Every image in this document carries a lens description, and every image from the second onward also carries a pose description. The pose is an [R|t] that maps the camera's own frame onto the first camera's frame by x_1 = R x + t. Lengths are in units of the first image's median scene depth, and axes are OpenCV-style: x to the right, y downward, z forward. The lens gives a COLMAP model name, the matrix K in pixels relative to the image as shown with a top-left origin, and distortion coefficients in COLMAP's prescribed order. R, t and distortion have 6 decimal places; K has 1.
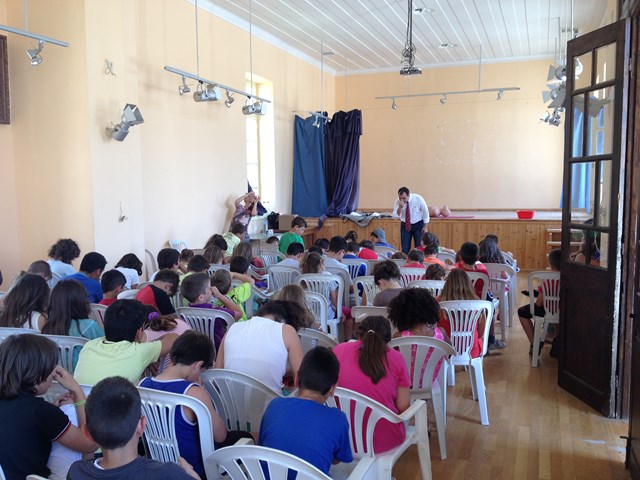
lens RADIAL K [[643.3, 0, 287.9], [0, 643.3, 245.9], [0, 0, 1]] dist [0.033260, 0.000000]
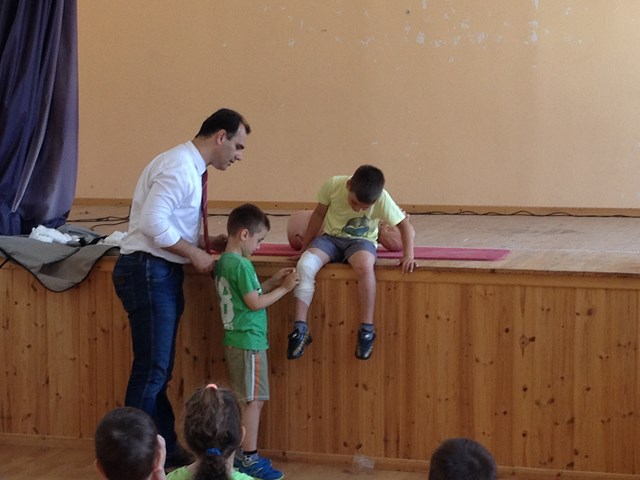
lens RADIAL K [[1651.3, 0, 311.5], [0, 1651.3, 266.0], [0, 0, 1]] dist [0.163679, 0.000000]
pose [[0.994912, 0.005105, 0.100619, 0.140158], [-0.005235, 0.999986, 0.001027, -0.038042], [-0.100613, -0.001549, 0.994924, 0.344919]]
